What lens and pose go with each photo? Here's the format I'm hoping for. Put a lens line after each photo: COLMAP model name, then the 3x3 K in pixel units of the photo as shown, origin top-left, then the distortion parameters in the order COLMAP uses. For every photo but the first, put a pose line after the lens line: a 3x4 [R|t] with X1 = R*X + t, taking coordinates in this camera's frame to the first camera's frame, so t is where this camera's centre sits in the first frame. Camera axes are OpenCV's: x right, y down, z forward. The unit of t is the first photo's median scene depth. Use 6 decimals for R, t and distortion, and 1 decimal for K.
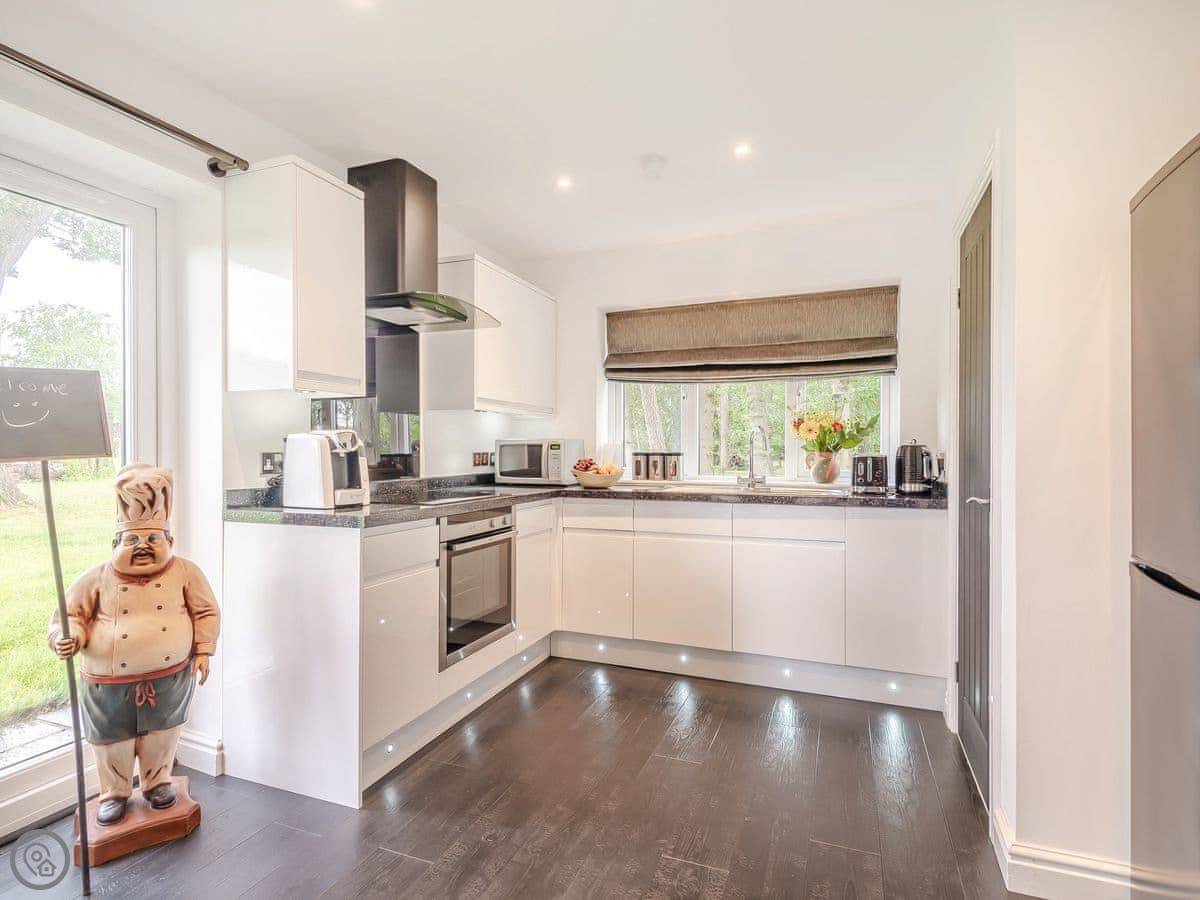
lens RADIAL K [[617.5, 0, 602.9], [0, 617.5, 449.4], [0, 0, 1]] dist [0.021113, -0.013608]
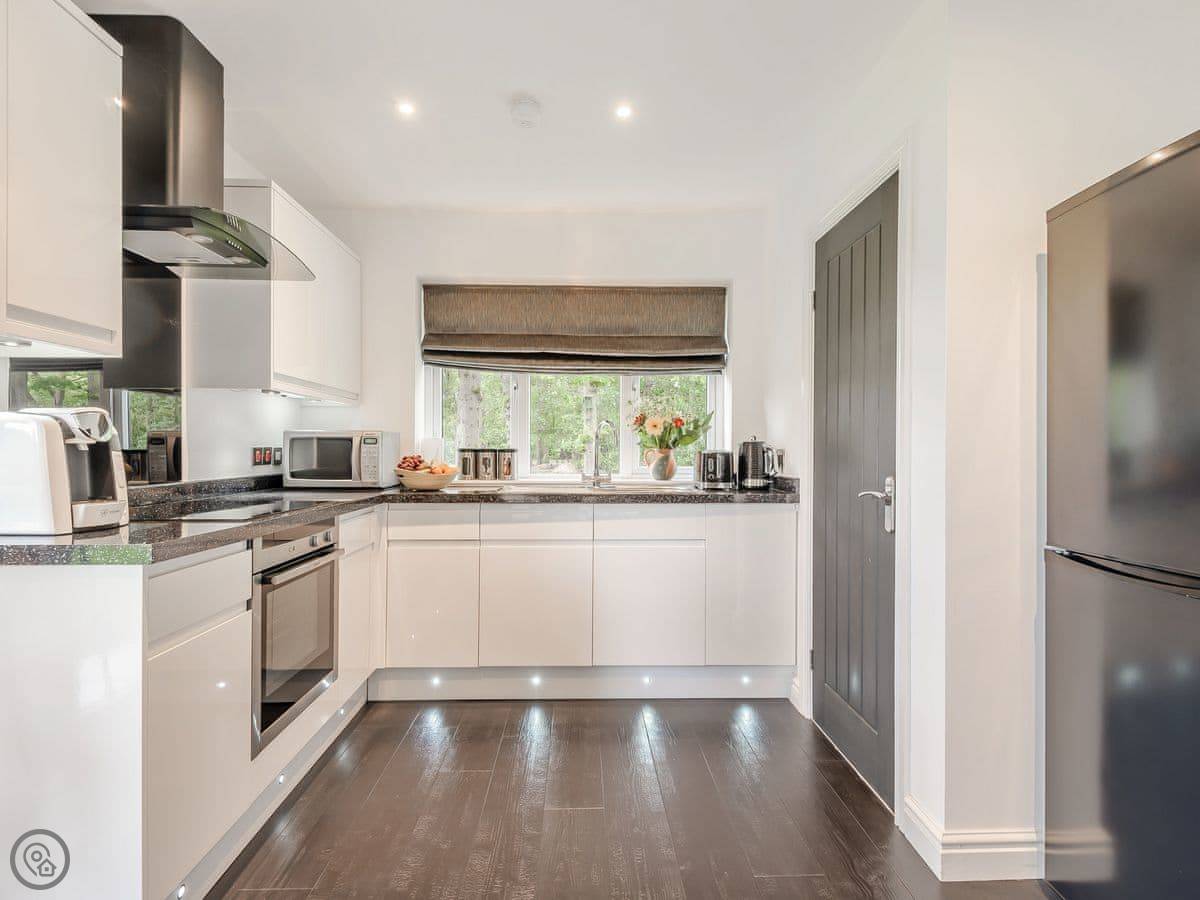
lens RADIAL K [[617.5, 0, 601.6], [0, 617.5, 449.9], [0, 0, 1]] dist [0.021113, -0.013608]
pose [[0.919555, 0.002787, 0.392951, -0.138078], [-0.003660, 0.999992, 0.001472, 0.006376], [-0.392944, -0.002791, 0.919558, 0.157711]]
